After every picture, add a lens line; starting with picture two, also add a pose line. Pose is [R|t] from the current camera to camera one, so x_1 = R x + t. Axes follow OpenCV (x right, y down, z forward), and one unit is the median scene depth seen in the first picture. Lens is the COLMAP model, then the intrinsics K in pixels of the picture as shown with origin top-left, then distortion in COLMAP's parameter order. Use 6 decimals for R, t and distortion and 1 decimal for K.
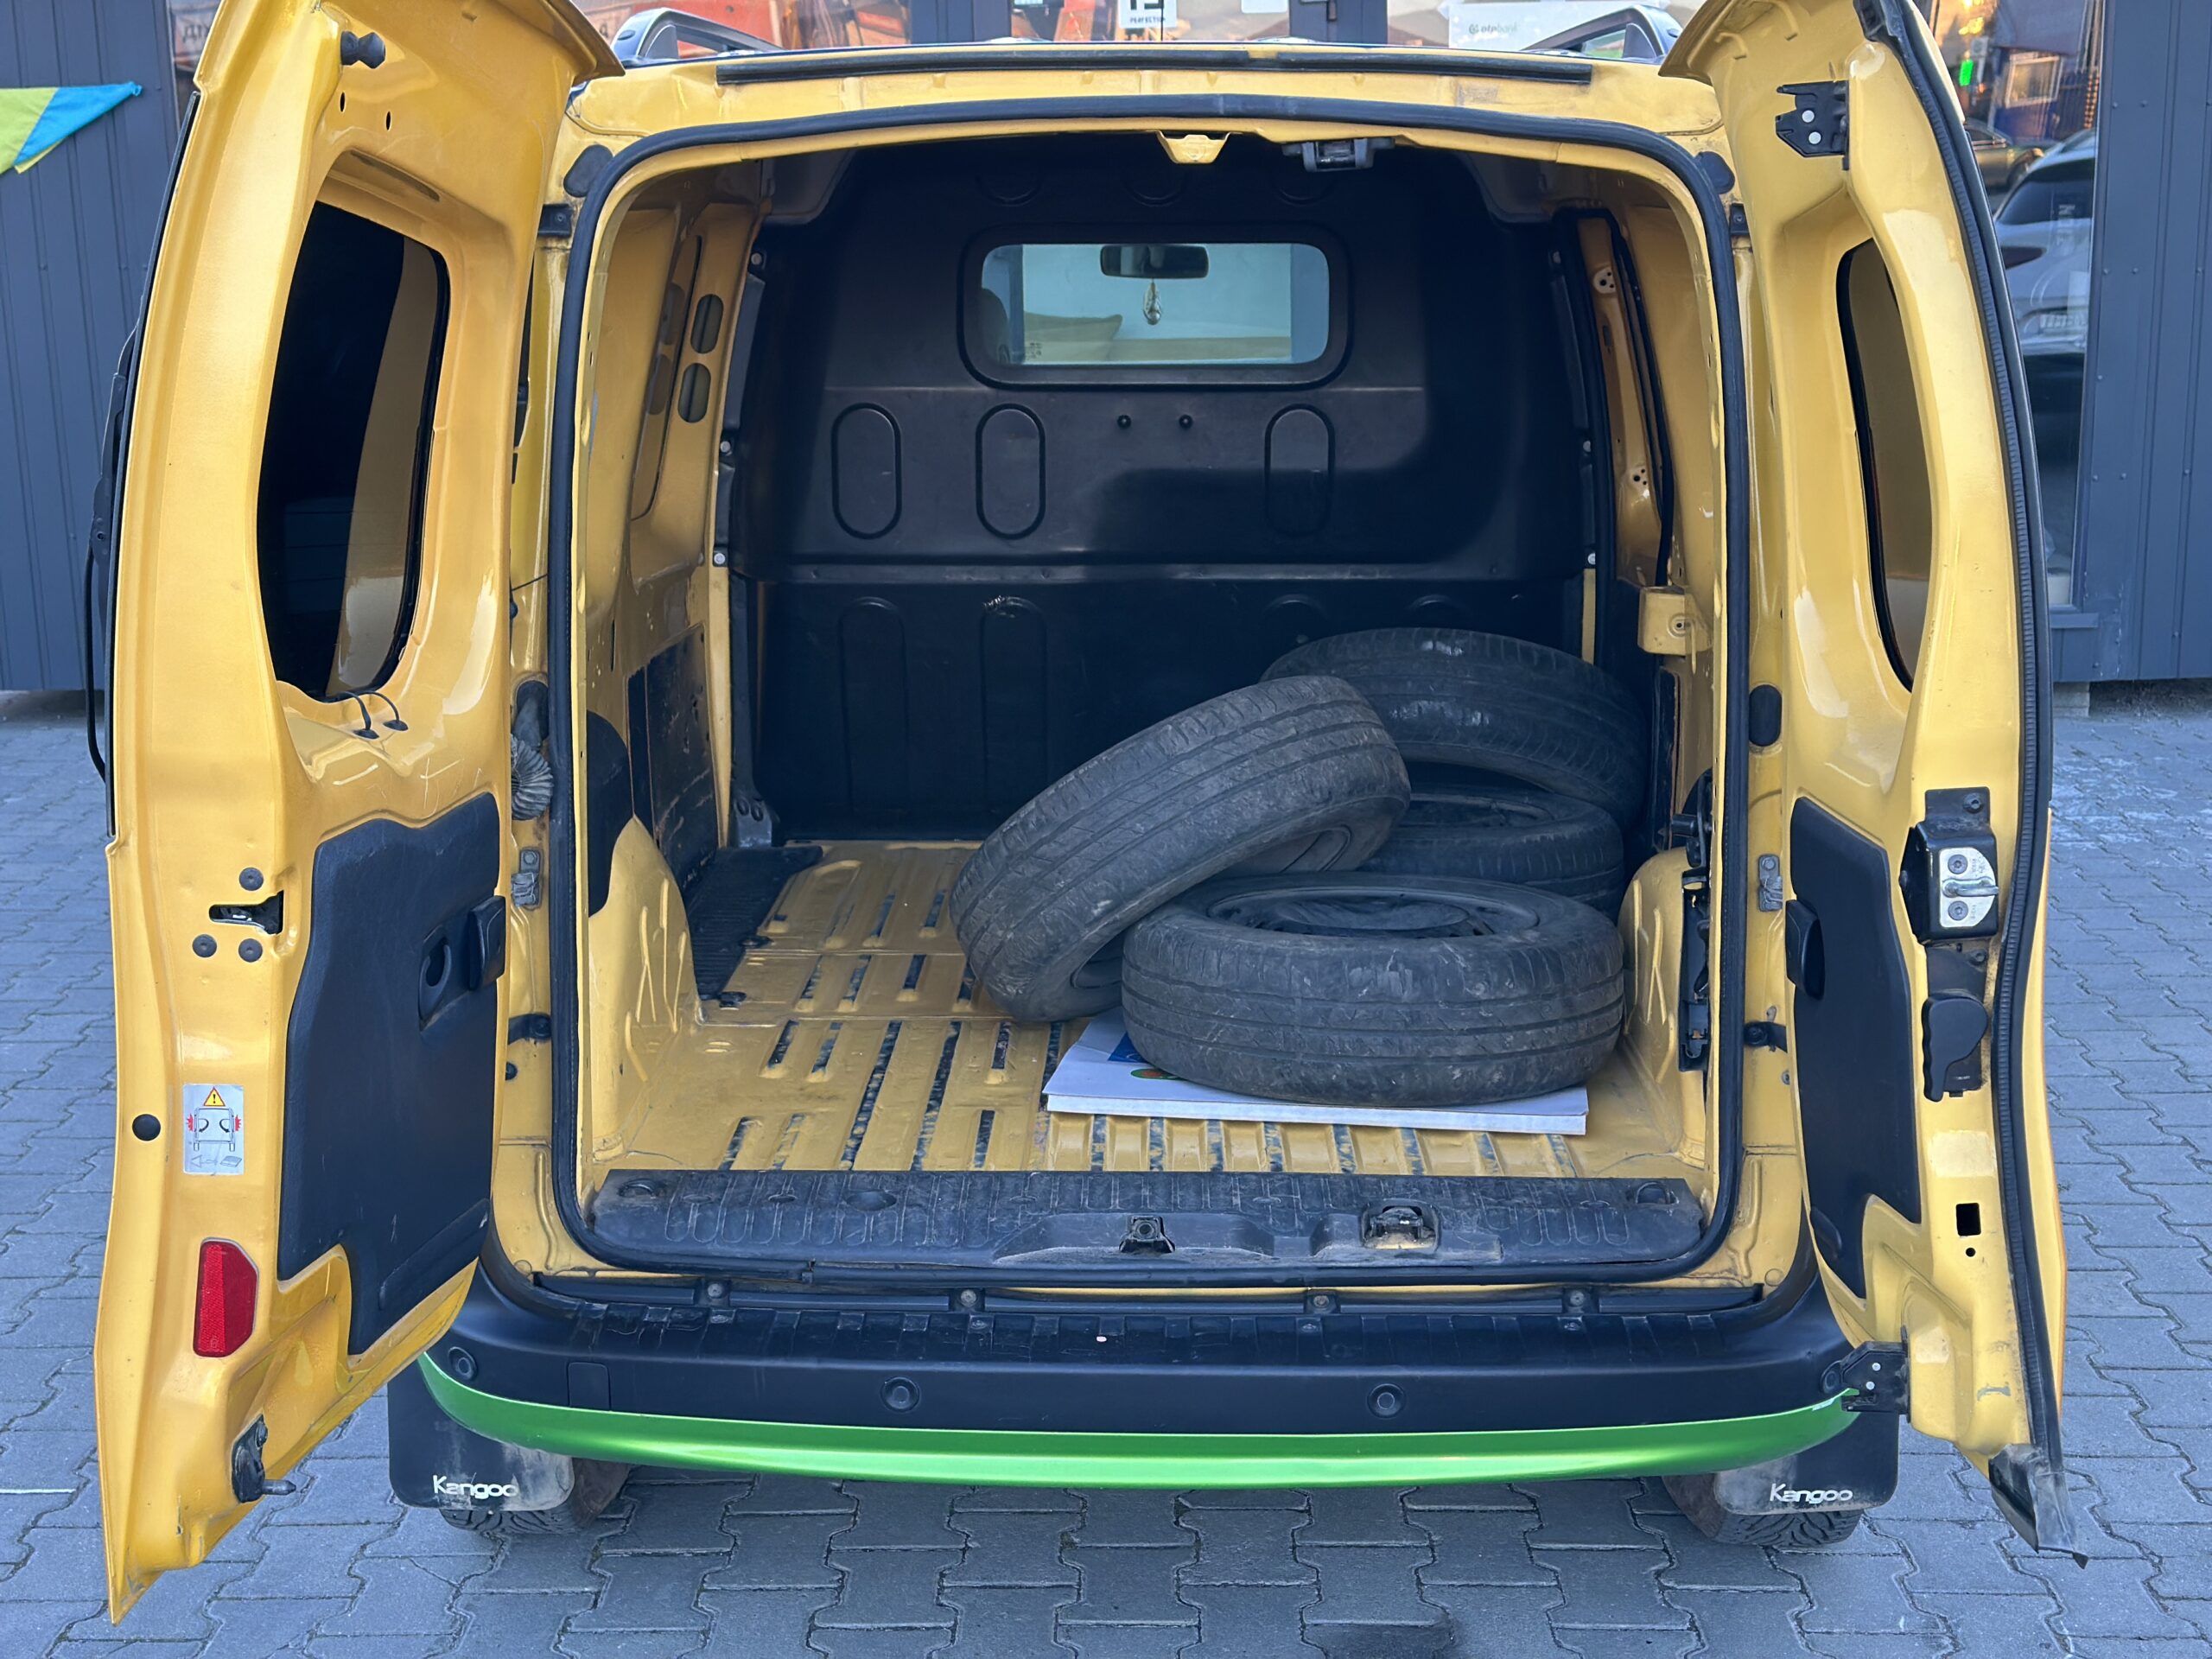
lens RADIAL K [[3069.5, 0, 1107.3], [0, 3069.5, 855.2], [0, 0, 1]] dist [0.143490, -0.102064]
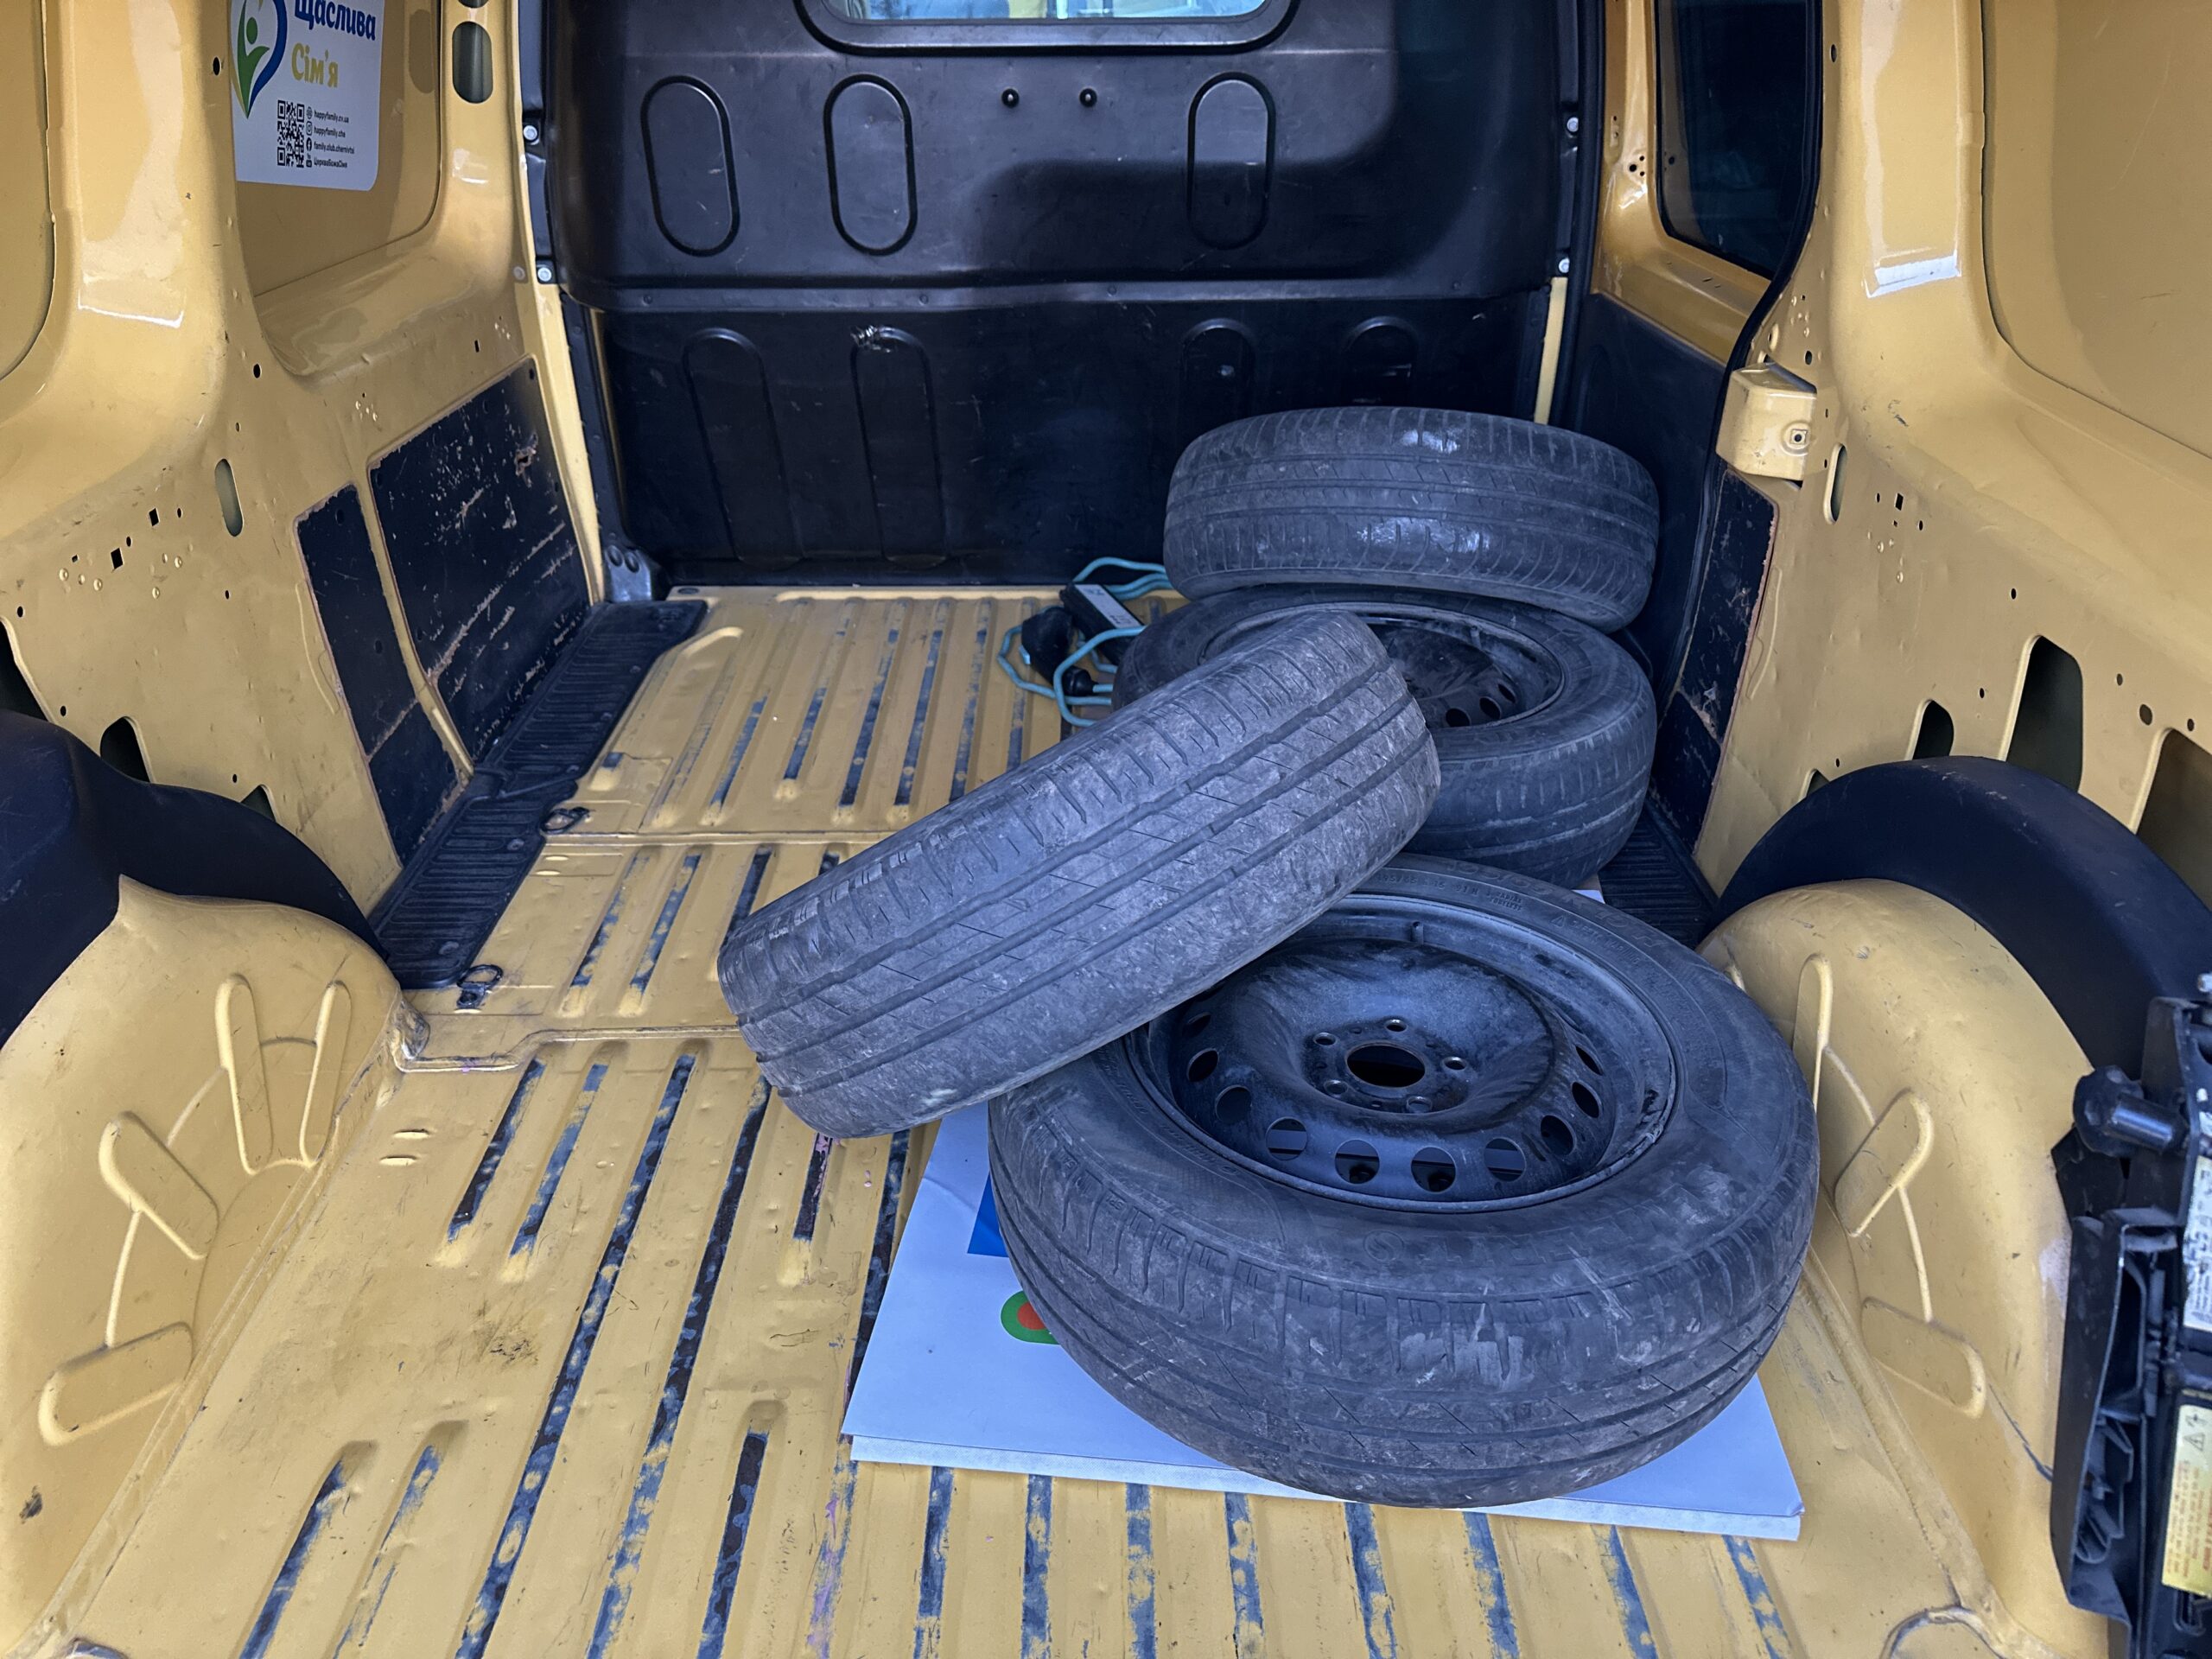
lens RADIAL K [[1571.3, 0, 1112.6], [0, 1571.3, 836.3], [0, 0, 1]] dist [0.150956, -0.287958]
pose [[0.999525, -0.019284, 0.024027, 0.020051], [0.010691, 0.948517, 0.316547, -0.100515], [-0.028894, -0.316140, 0.948273, 0.607113]]
